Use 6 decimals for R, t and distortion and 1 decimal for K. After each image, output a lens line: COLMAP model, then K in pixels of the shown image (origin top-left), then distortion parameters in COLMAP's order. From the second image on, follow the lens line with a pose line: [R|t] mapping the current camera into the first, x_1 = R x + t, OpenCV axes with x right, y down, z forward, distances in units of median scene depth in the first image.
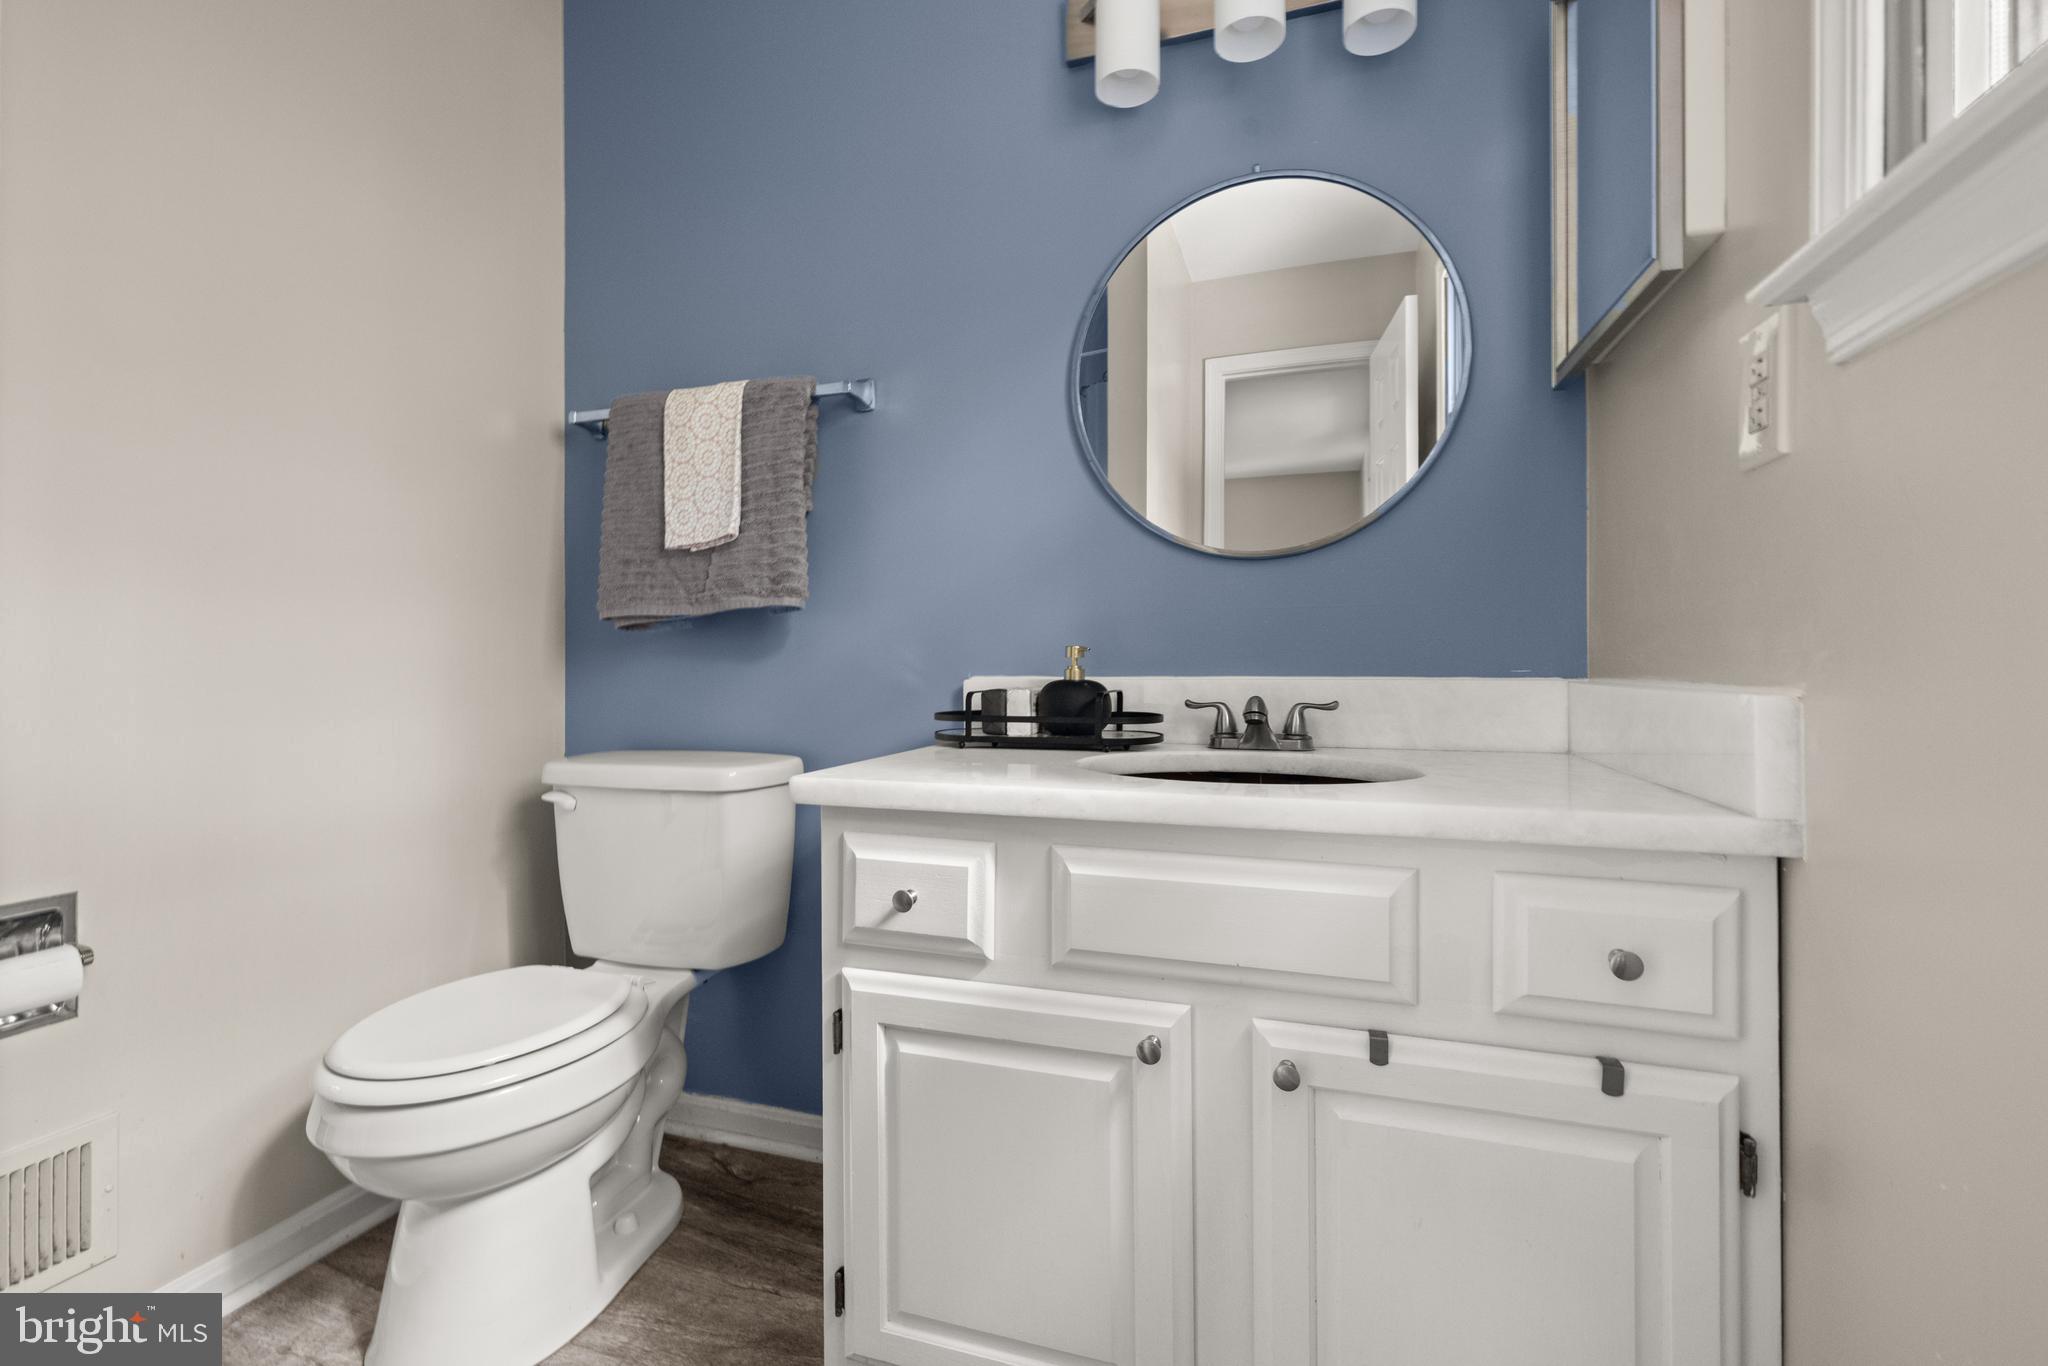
lens RADIAL K [[890.2, 0, 1021.5], [0, 890.2, 675.9], [0, 0, 1]] dist [-0.001873, -0.000663]
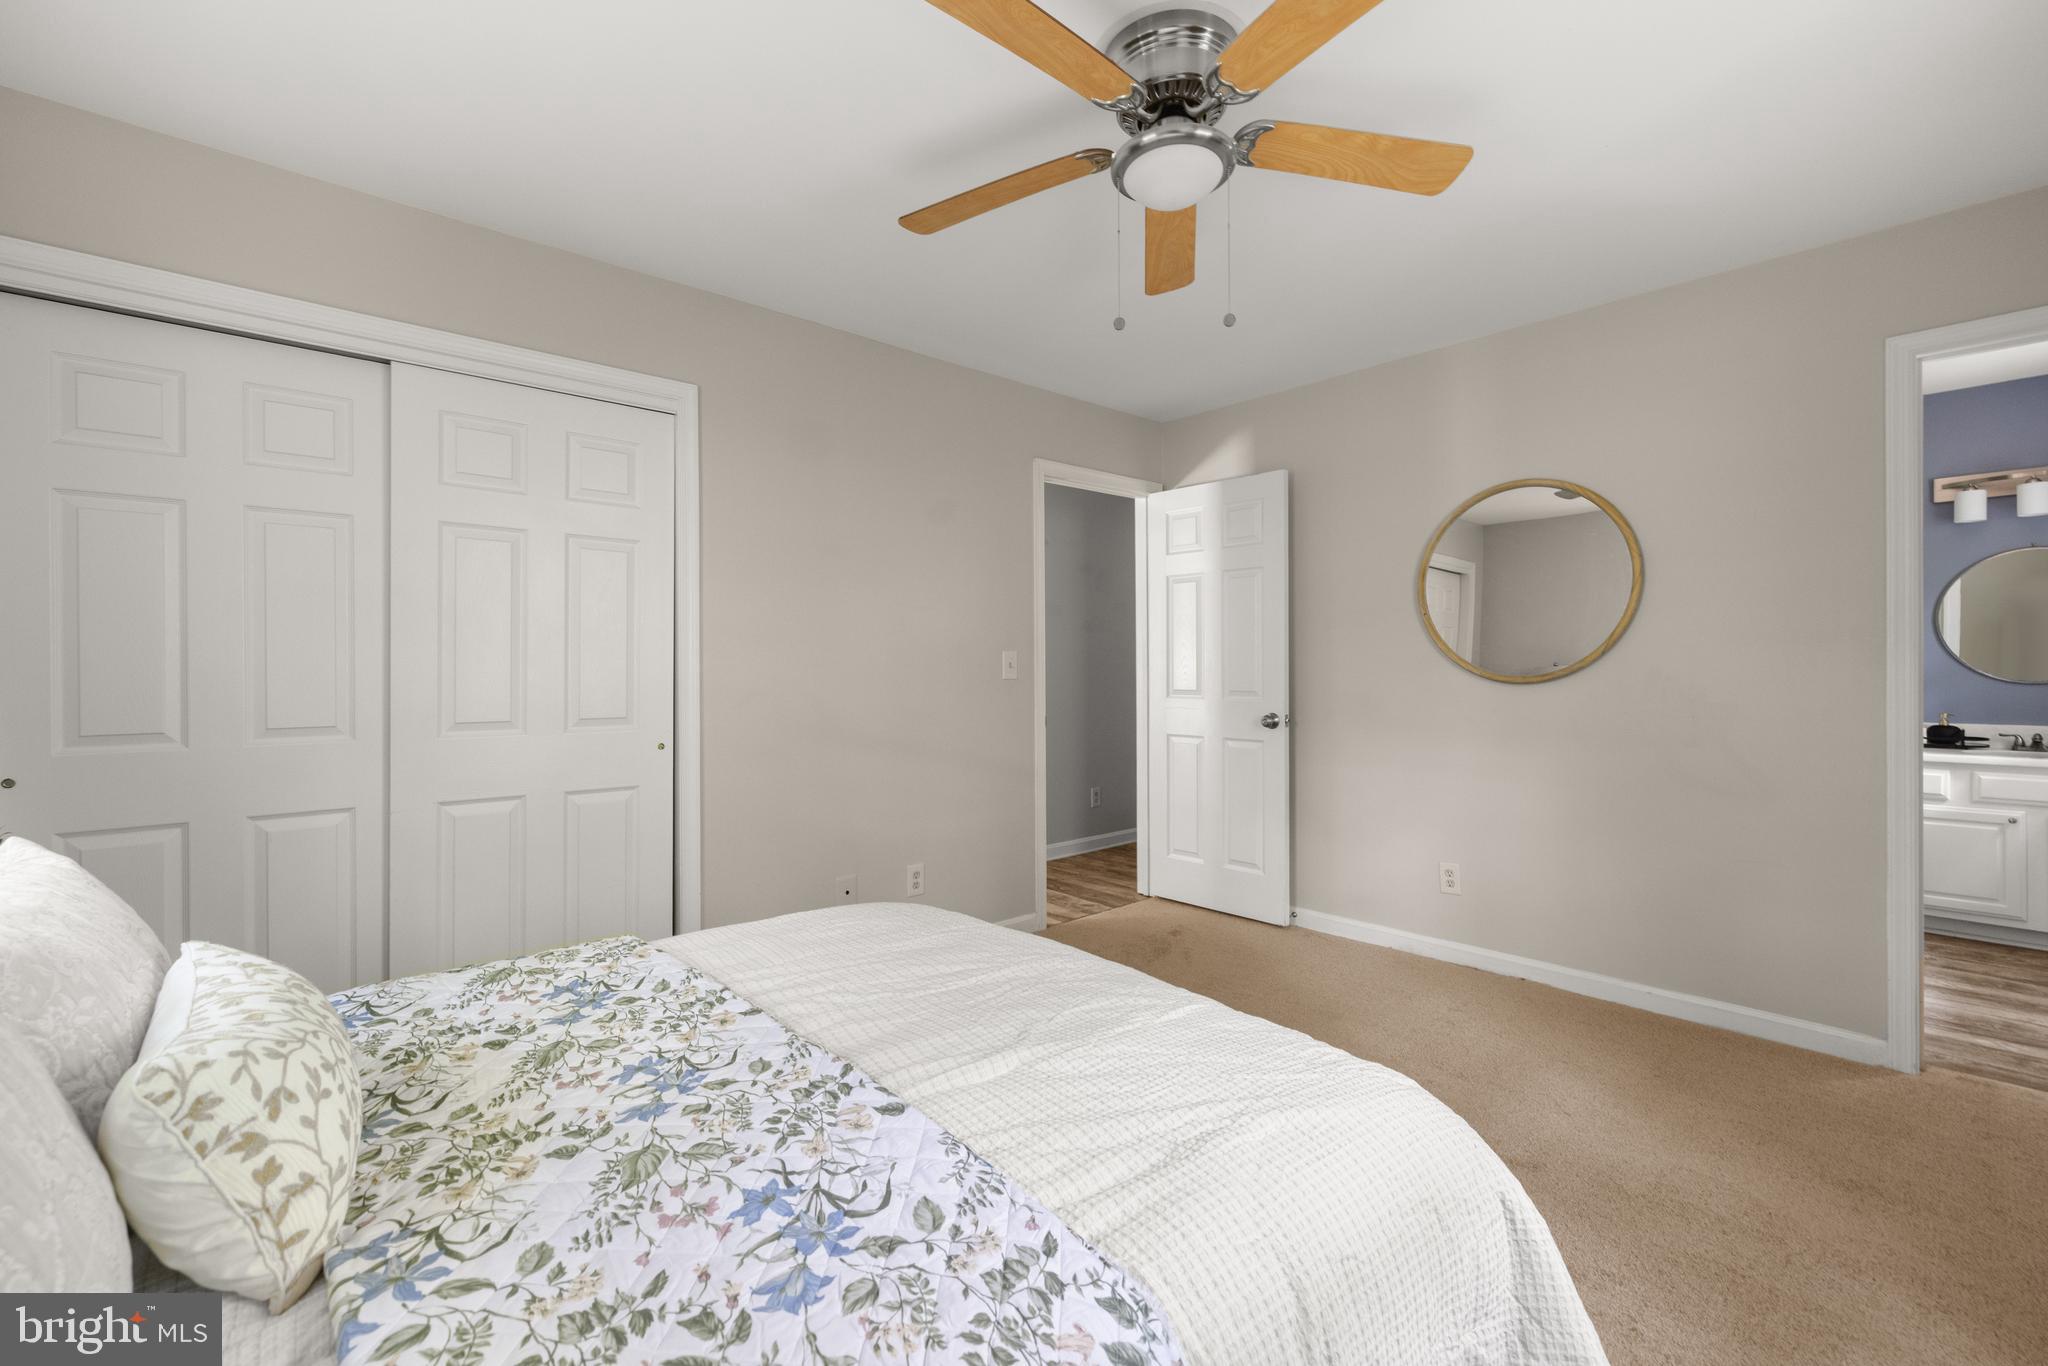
lens RADIAL K [[890.2, 0, 1024.9], [0, 890.2, 673.1], [0, 0, 1]] dist [-0.001873, -0.000663]
pose [[0.874061, 0.005122, -0.485790, -1.262518], [-0.005654, 0.999984, 0.000371, -0.161972], [0.485784, 0.002422, 0.874076, -3.266487]]
